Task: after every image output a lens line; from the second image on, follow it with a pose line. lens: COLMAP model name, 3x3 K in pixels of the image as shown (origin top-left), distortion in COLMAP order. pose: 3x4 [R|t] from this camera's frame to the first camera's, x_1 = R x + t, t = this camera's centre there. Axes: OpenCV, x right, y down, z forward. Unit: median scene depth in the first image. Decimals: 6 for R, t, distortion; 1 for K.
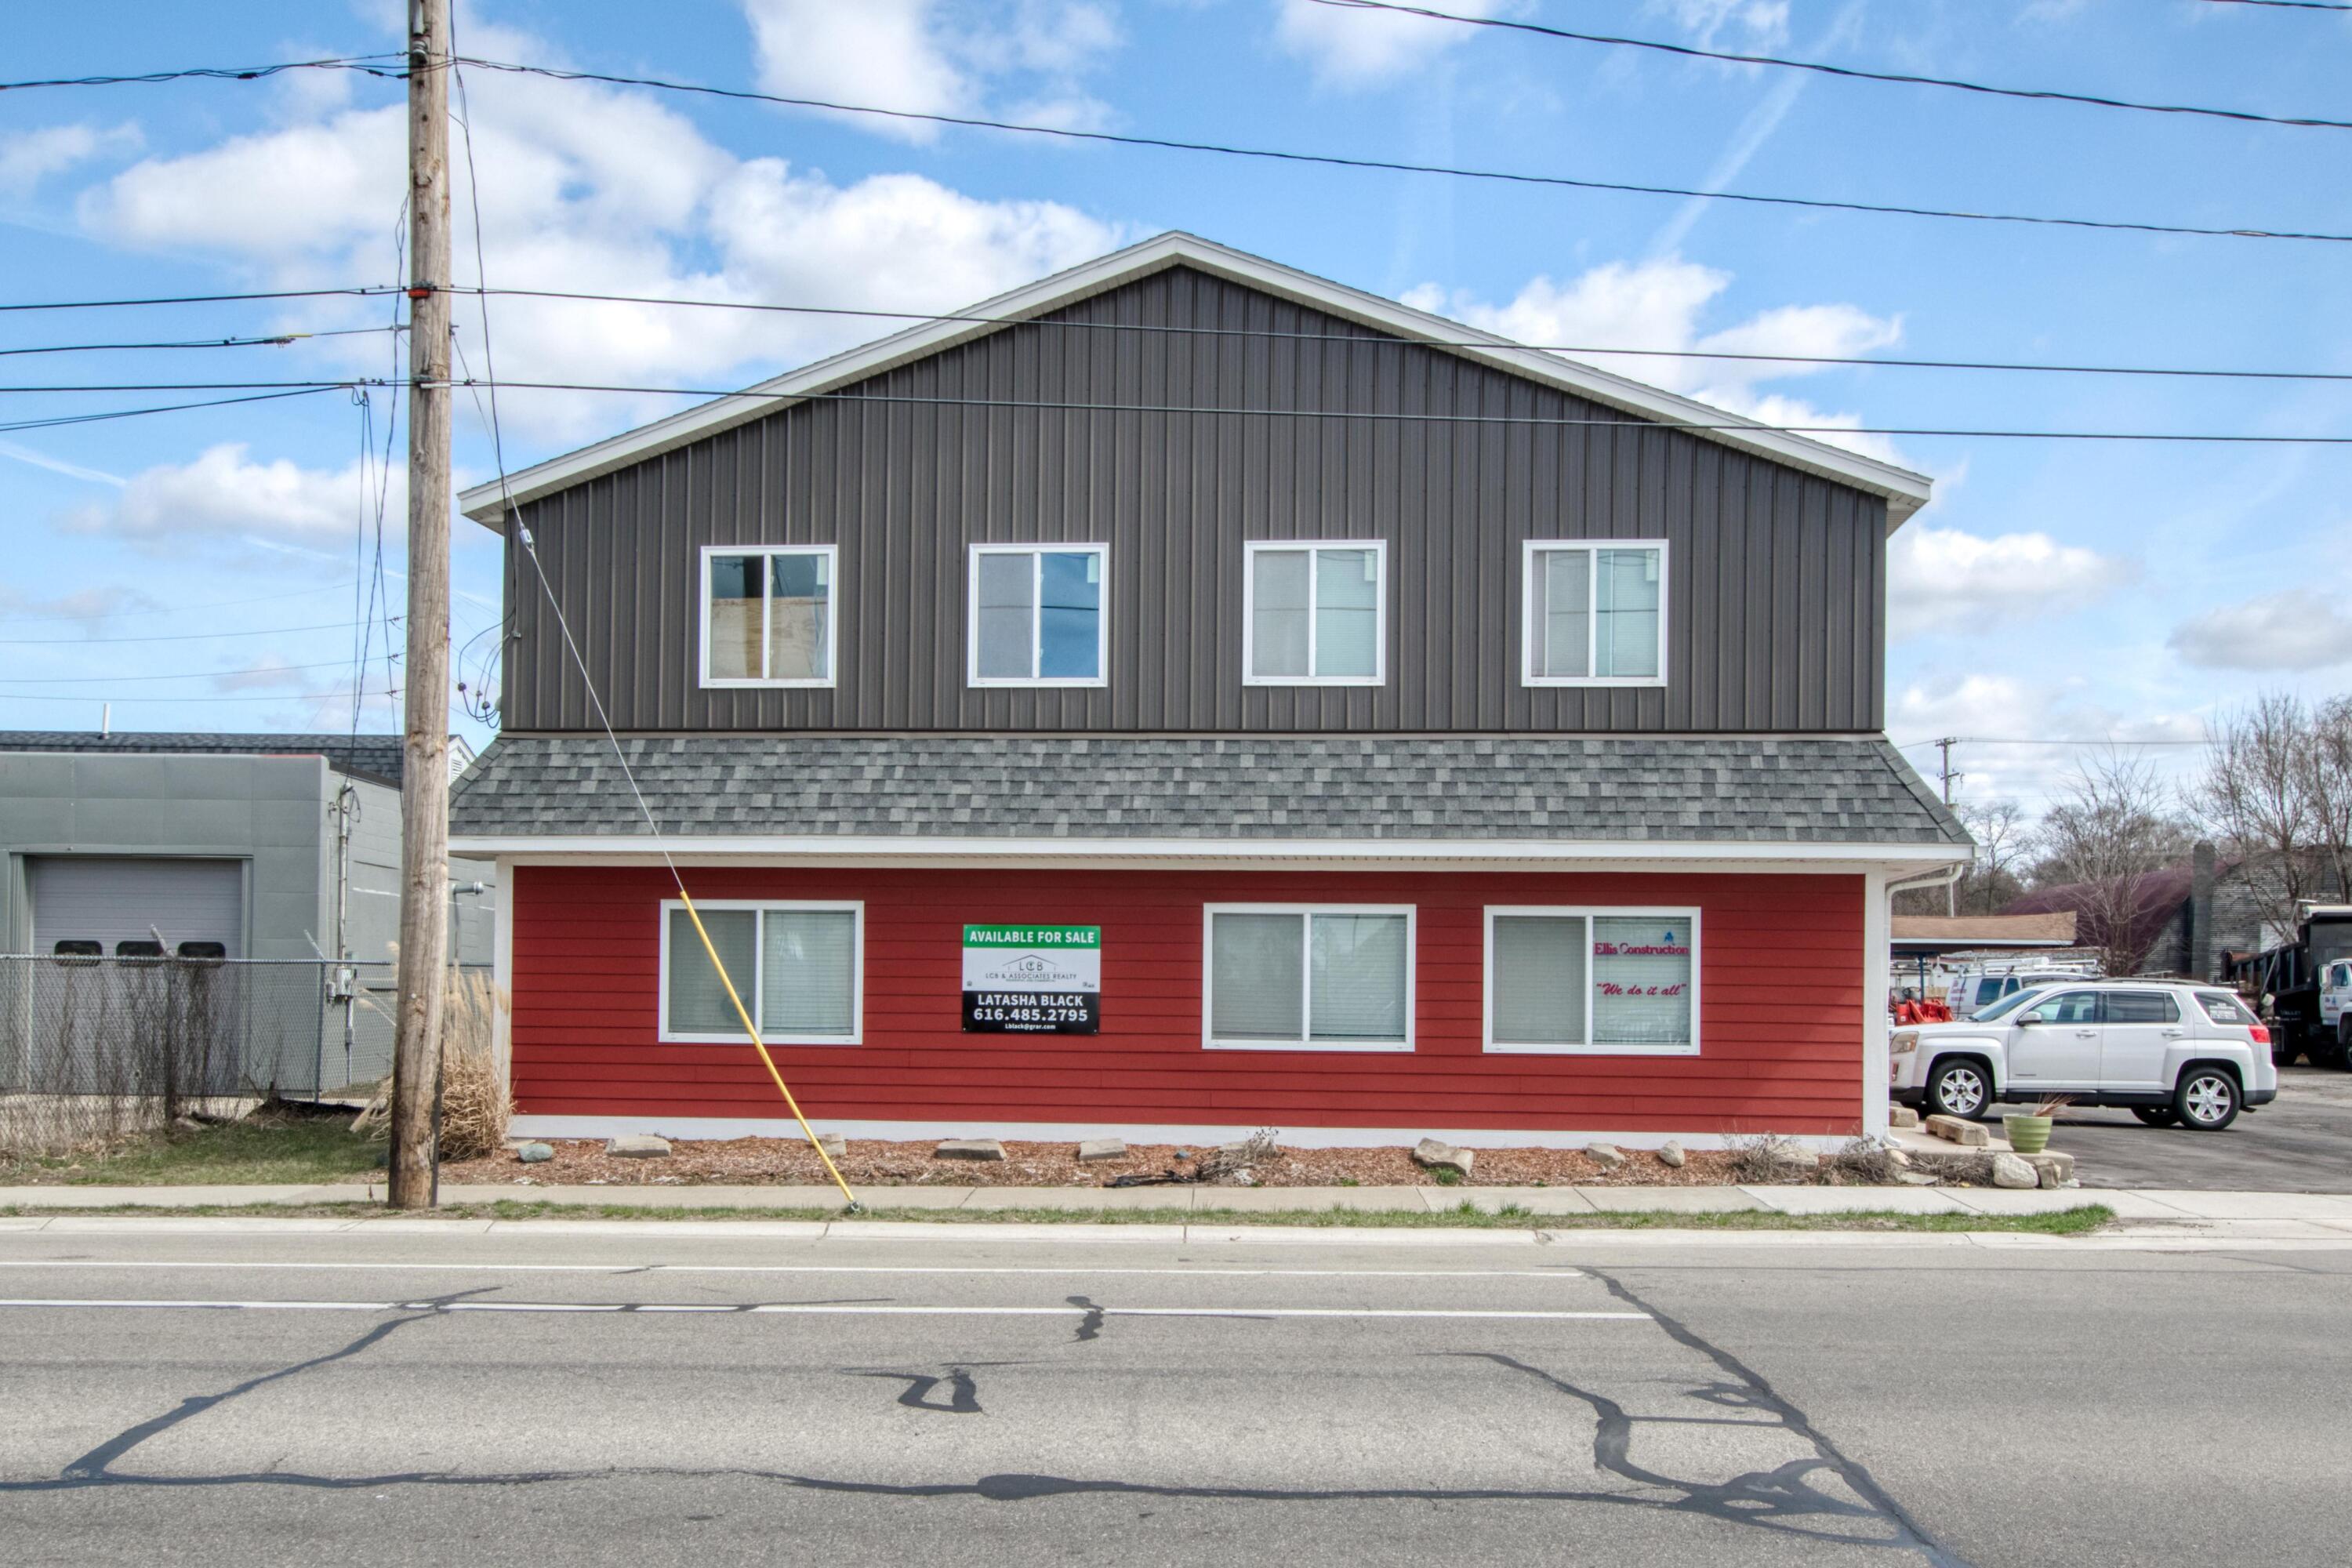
lens RADIAL K [[1802.3, 0, 1172.1], [0, 1802.3, 779.1], [0, 0, 1]] dist [0.003362, 0.011202]
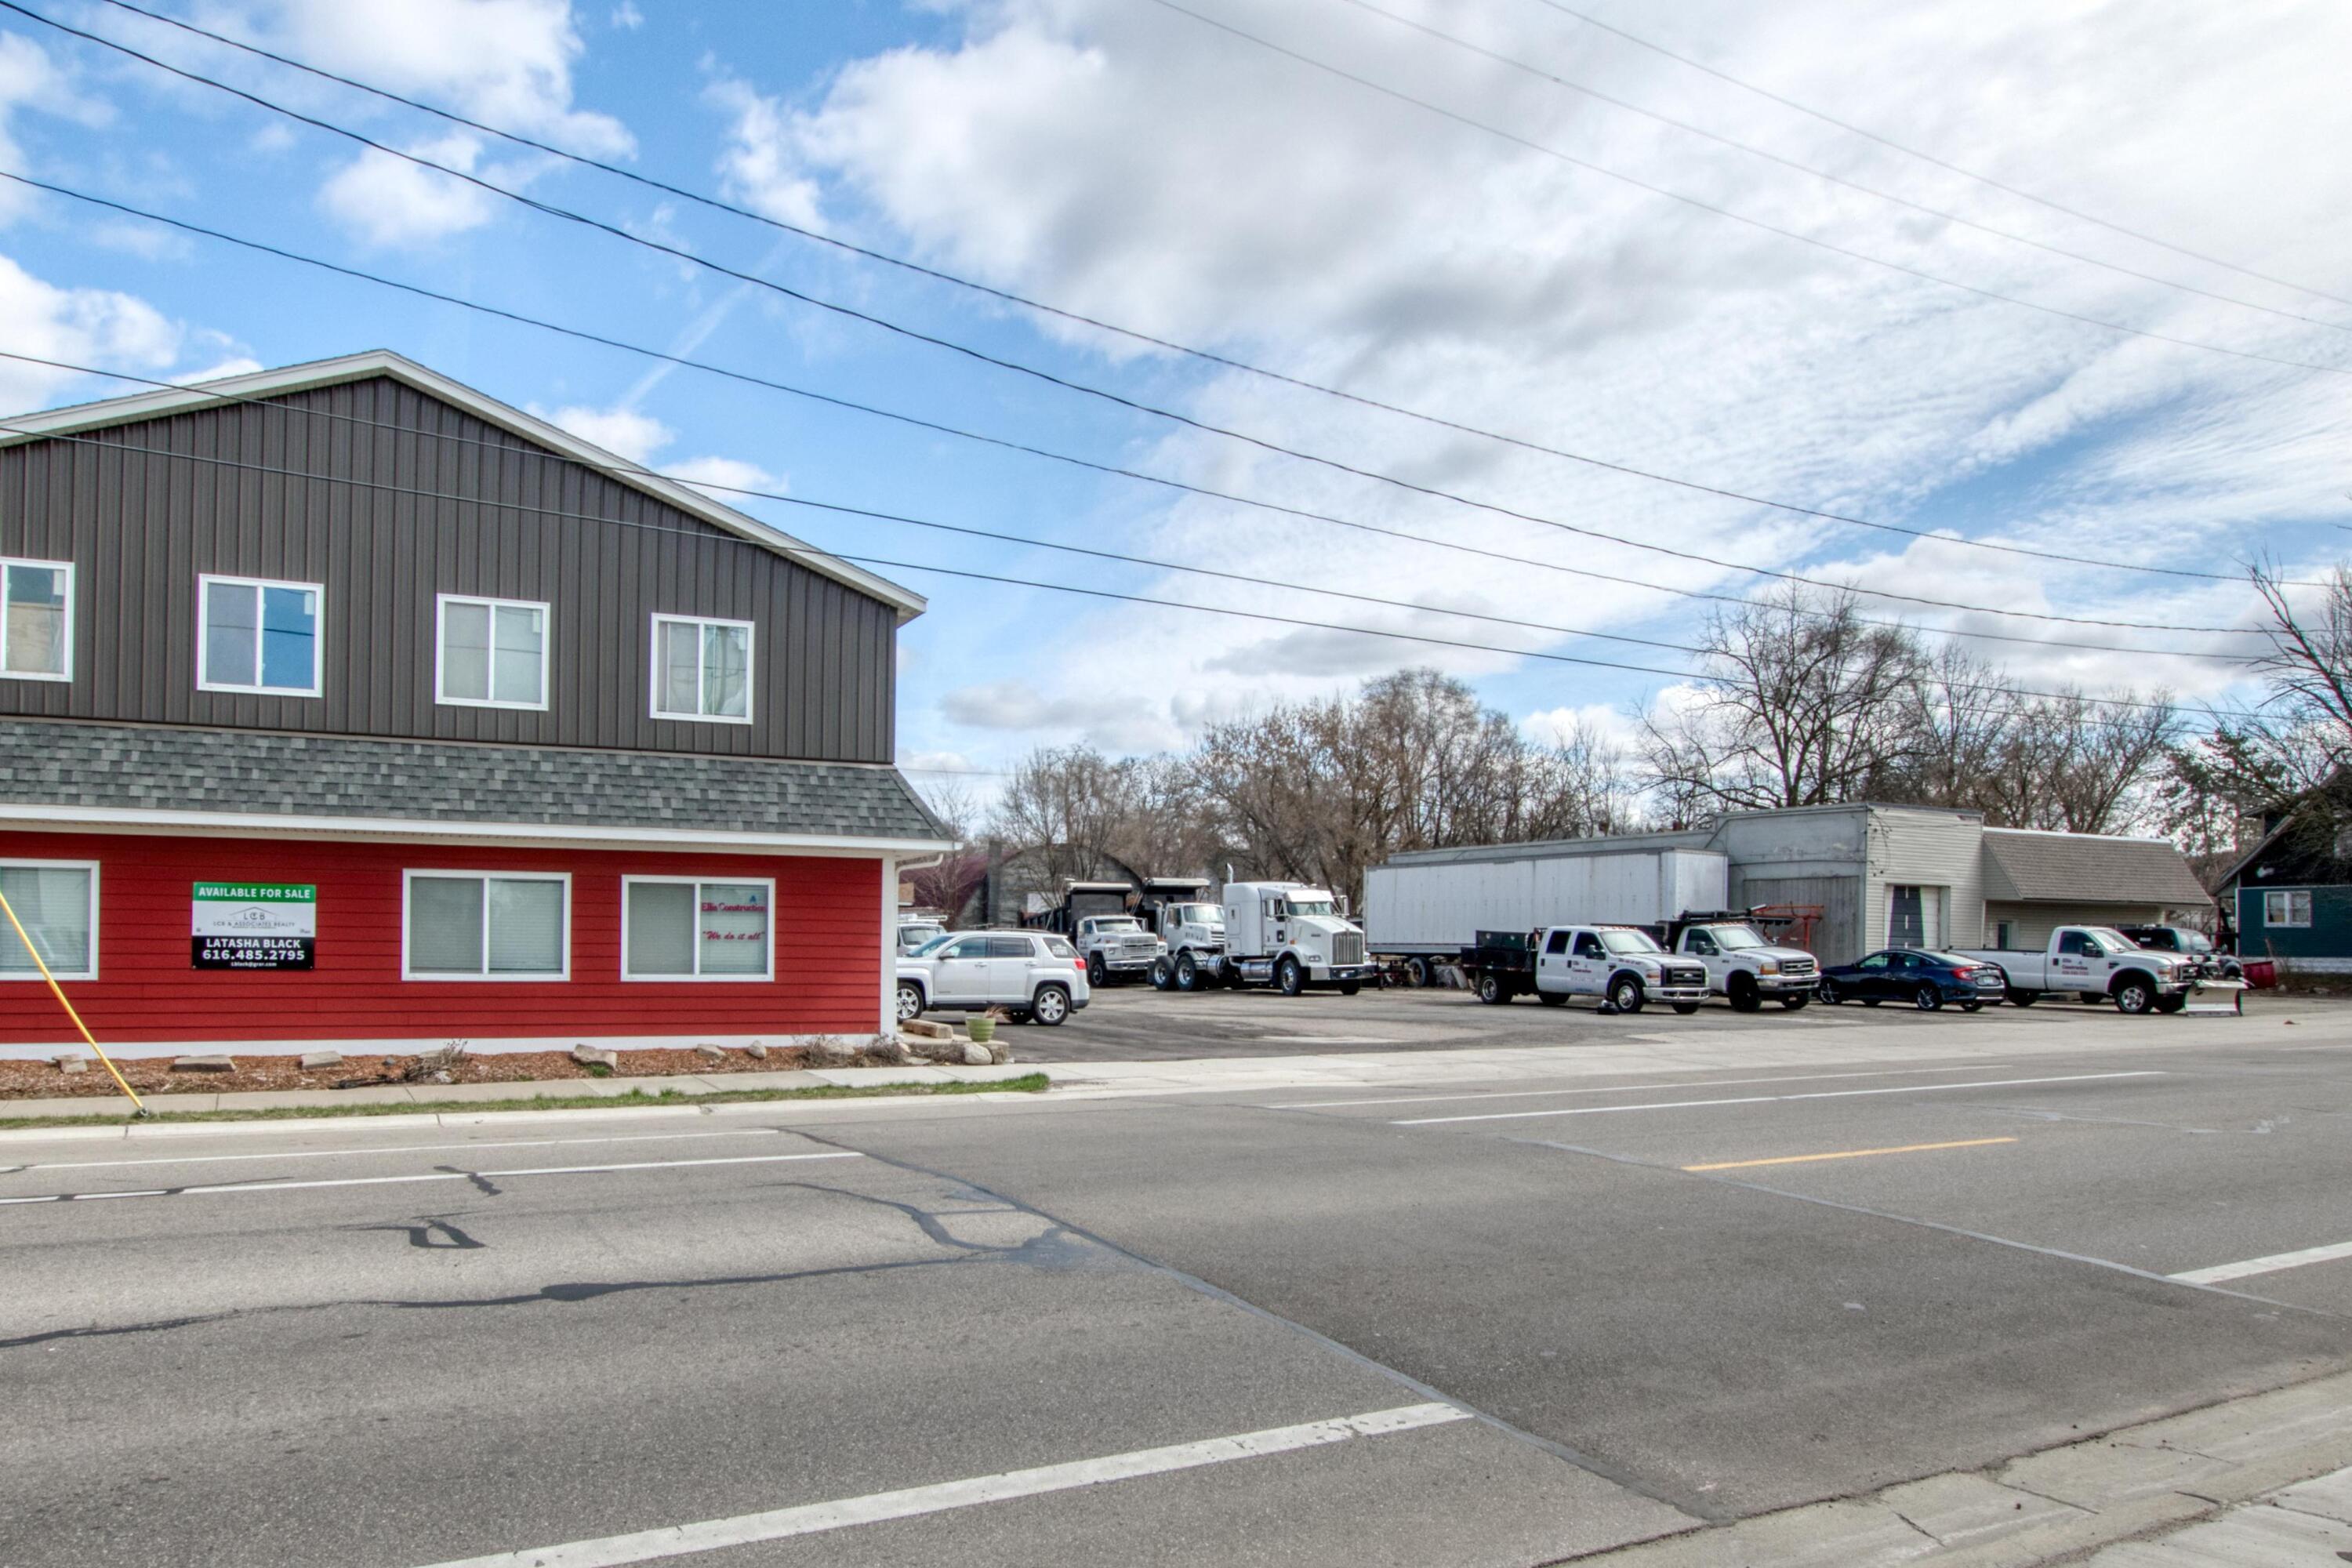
lens RADIAL K [[1155.9, 0, 1181.9], [0, 1155.9, 793.2], [0, 0, 1]] dist [-0.004827, 0.001797]
pose [[0.927636, 0.046961, 0.370522, 0.231534], [-0.044674, 0.998893, -0.014757, 0.001442], [-0.370805, -0.002864, 0.928706, 0.017333]]
